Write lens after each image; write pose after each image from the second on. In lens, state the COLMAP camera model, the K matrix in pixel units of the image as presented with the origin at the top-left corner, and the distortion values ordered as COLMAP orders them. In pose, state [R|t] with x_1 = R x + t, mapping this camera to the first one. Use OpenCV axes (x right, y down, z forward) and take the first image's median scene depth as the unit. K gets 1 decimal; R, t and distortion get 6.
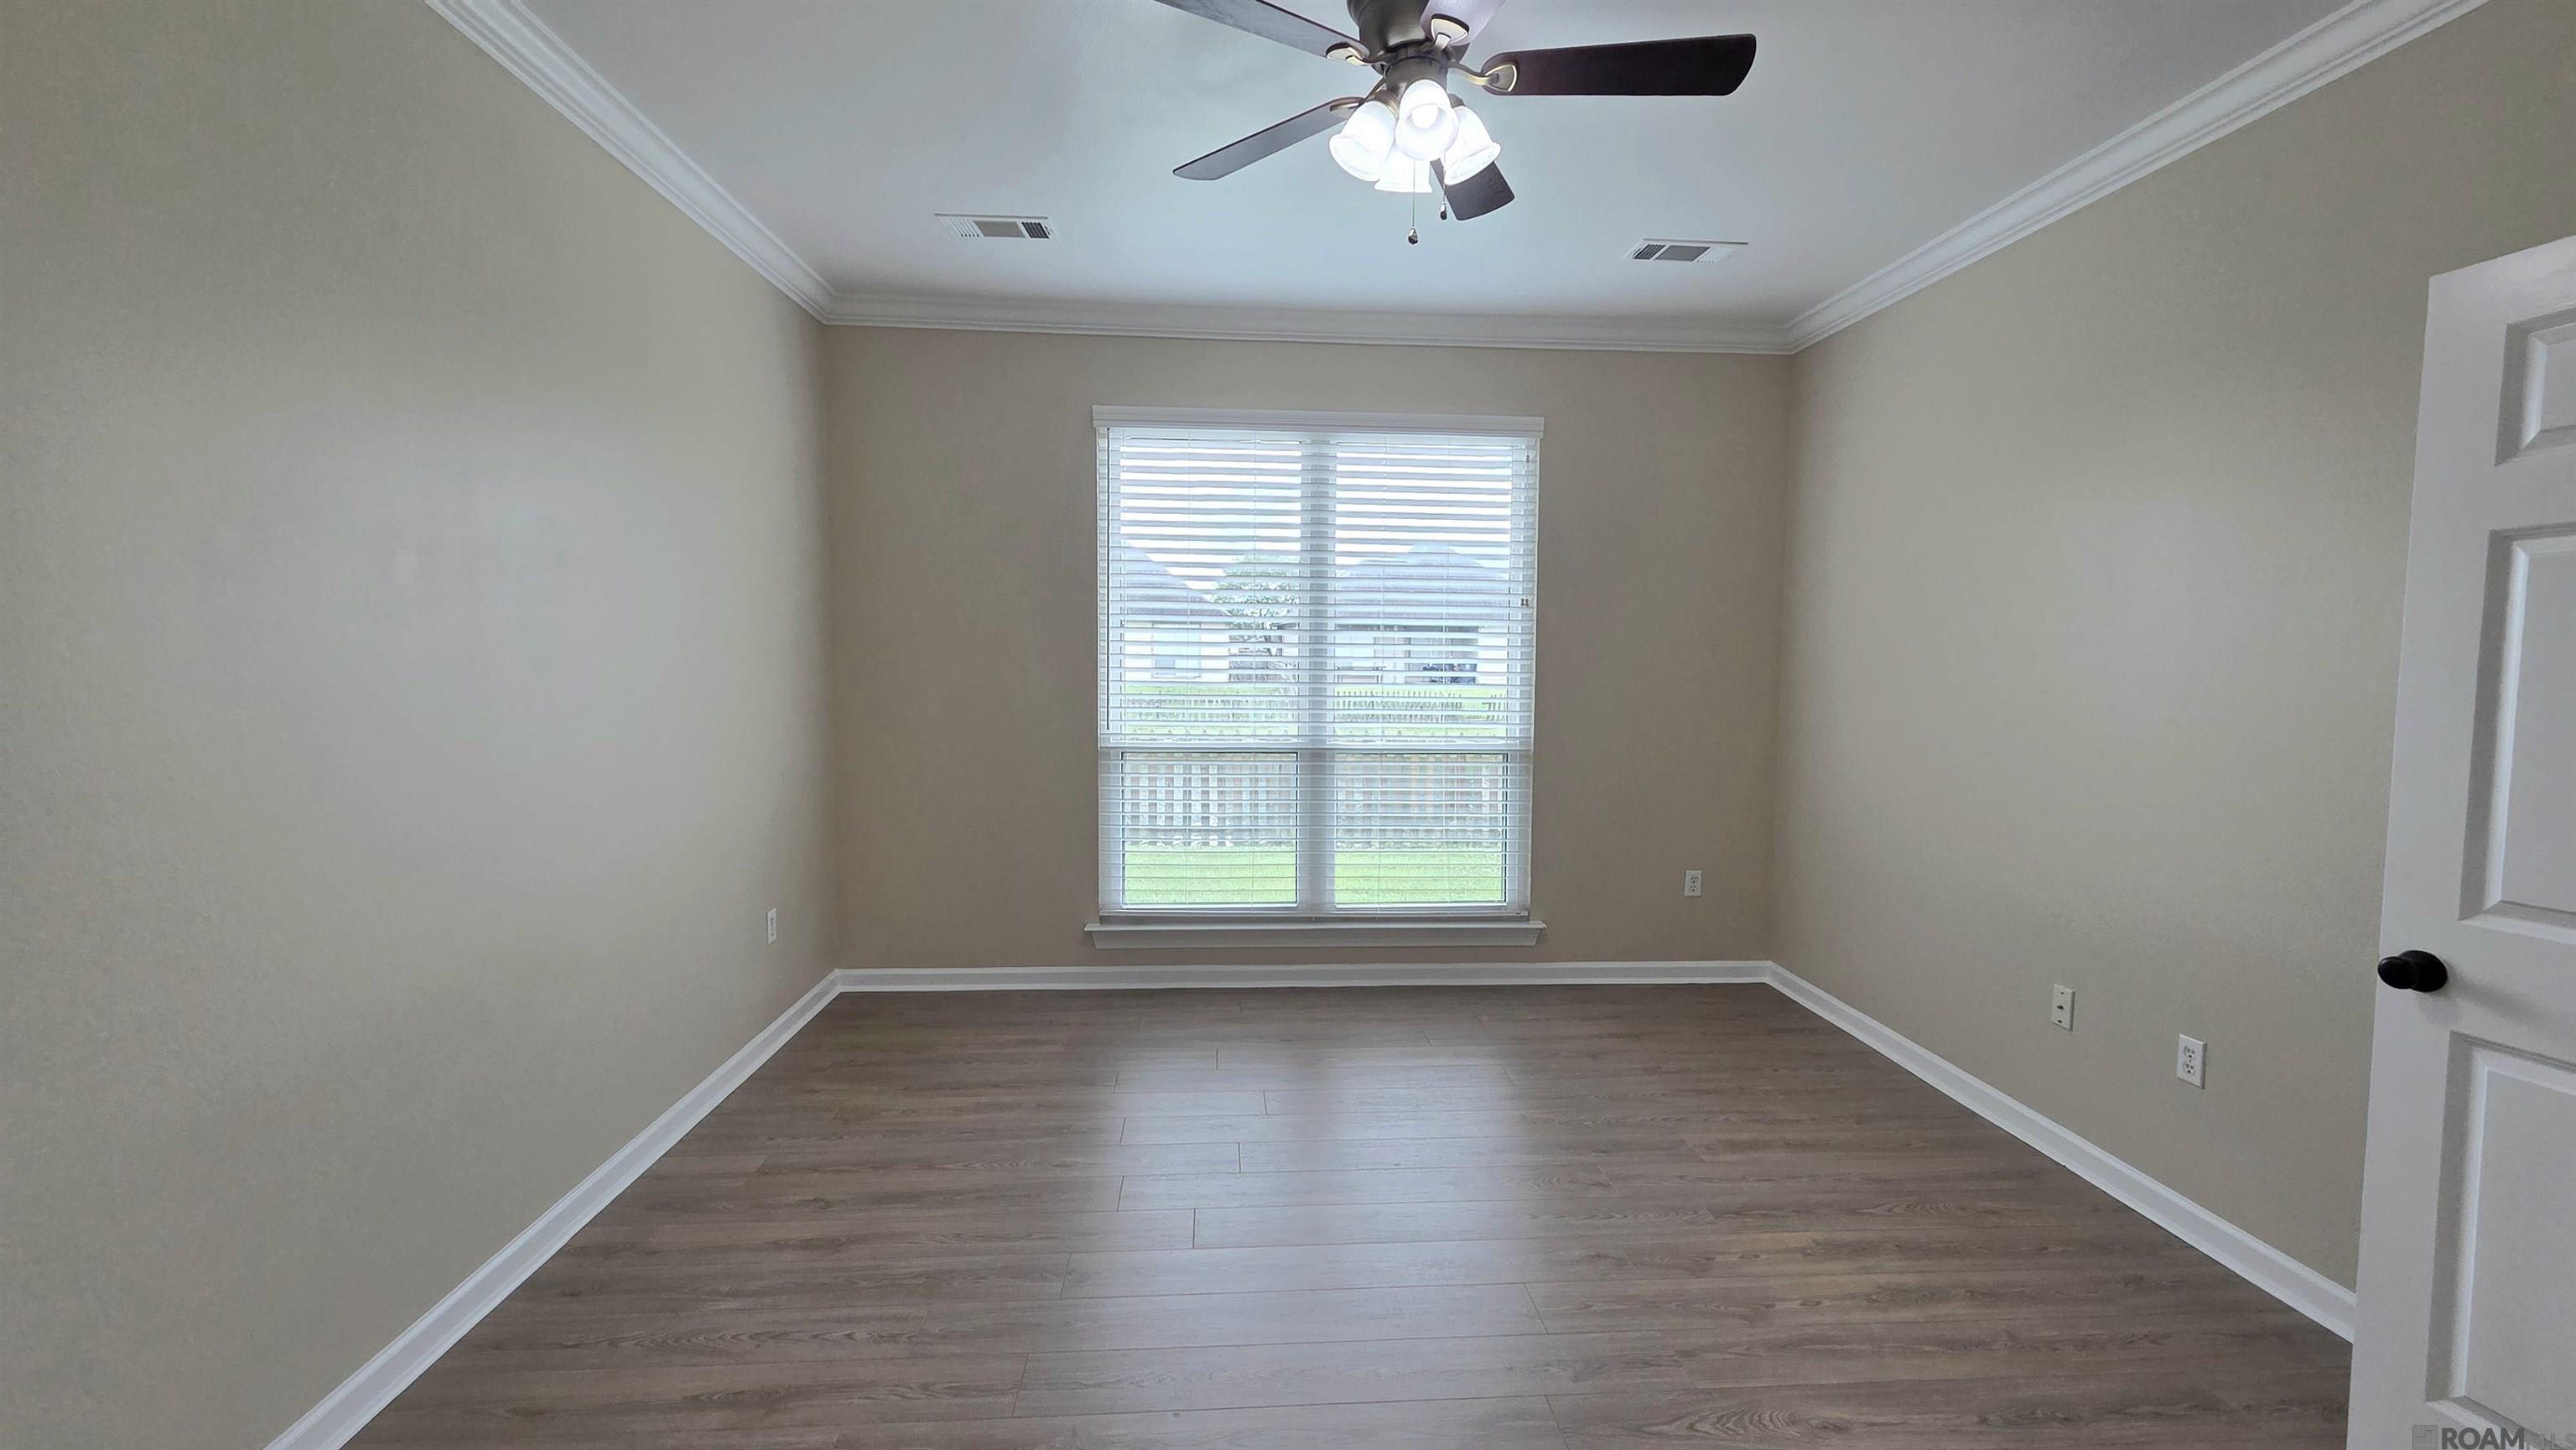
lens RADIAL K [[1059.2, 0, 1288.3], [0, 1059.2, 718.8], [0, 0, 1]] dist [0.001692, -0.000160]
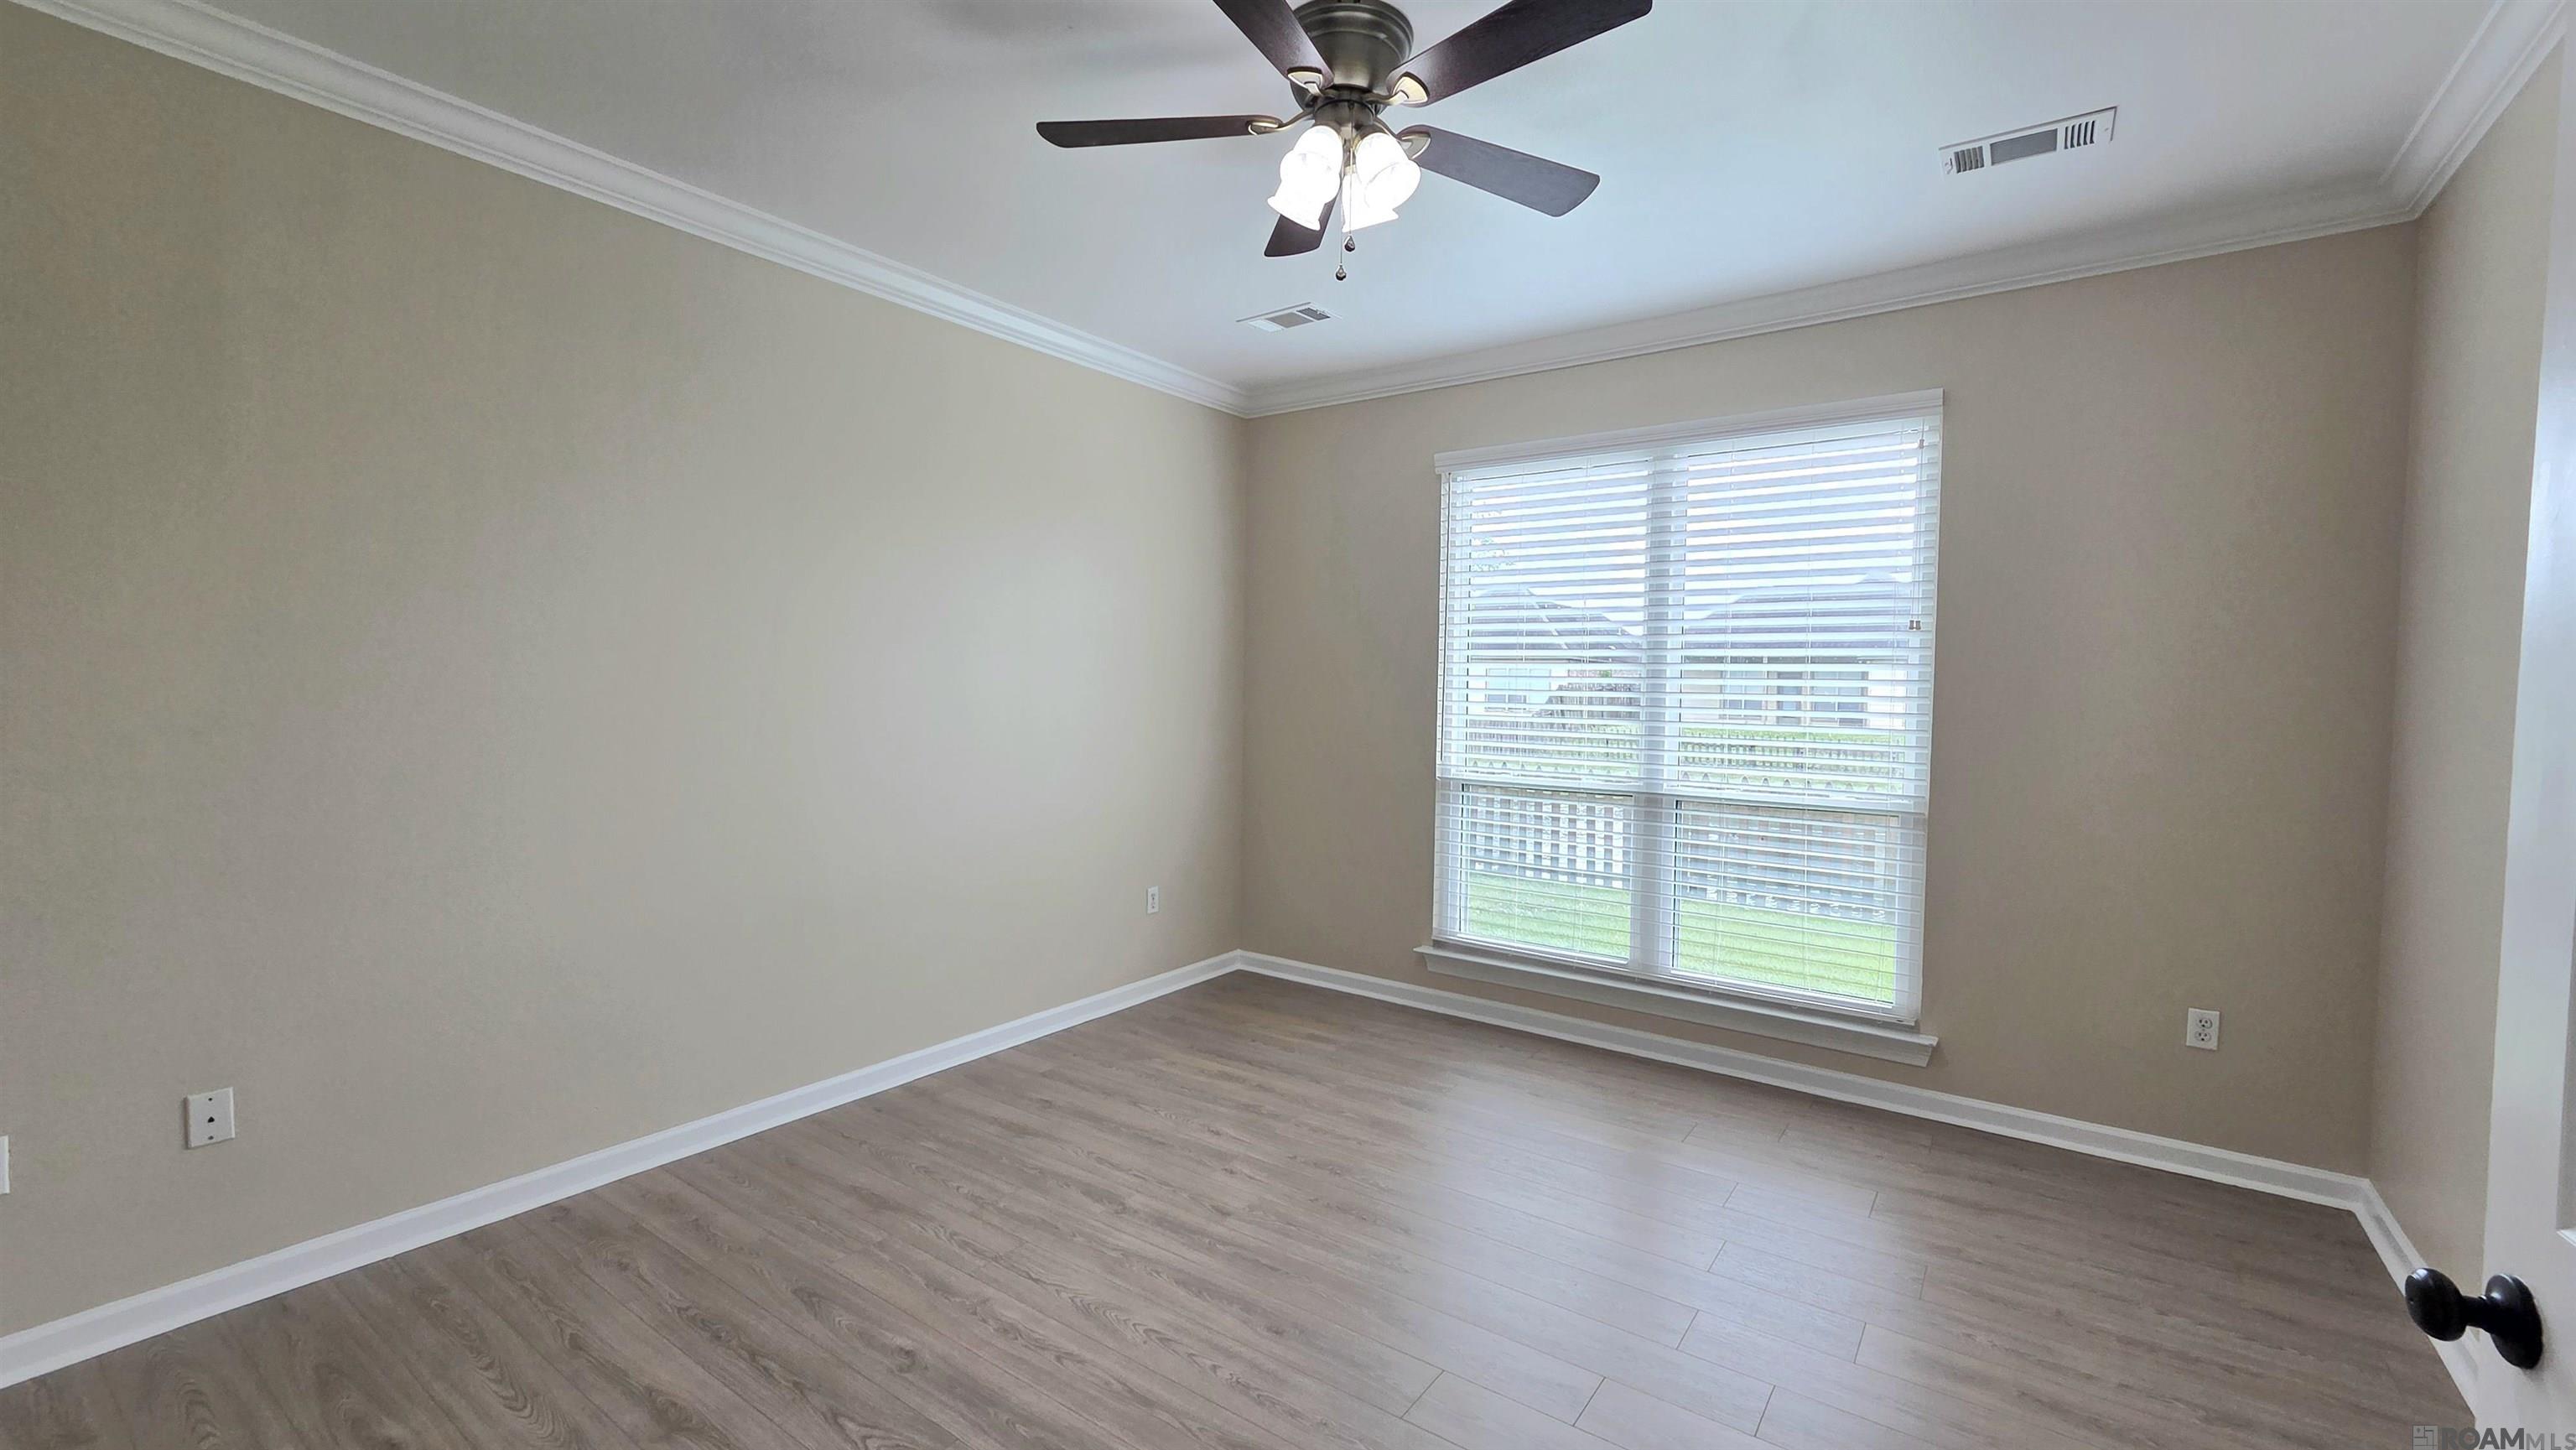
lens RADIAL K [[1056.9, 0, 1288.0], [0, 1056.9, 725.0], [0, 0, 1]] dist [-0.000036, -0.000315]
pose [[0.770540, 0.025597, -0.636878, 0.367461], [-0.046002, 0.998821, -0.015512, -0.001959], [0.635730, 0.041251, 0.770809, 0.100975]]
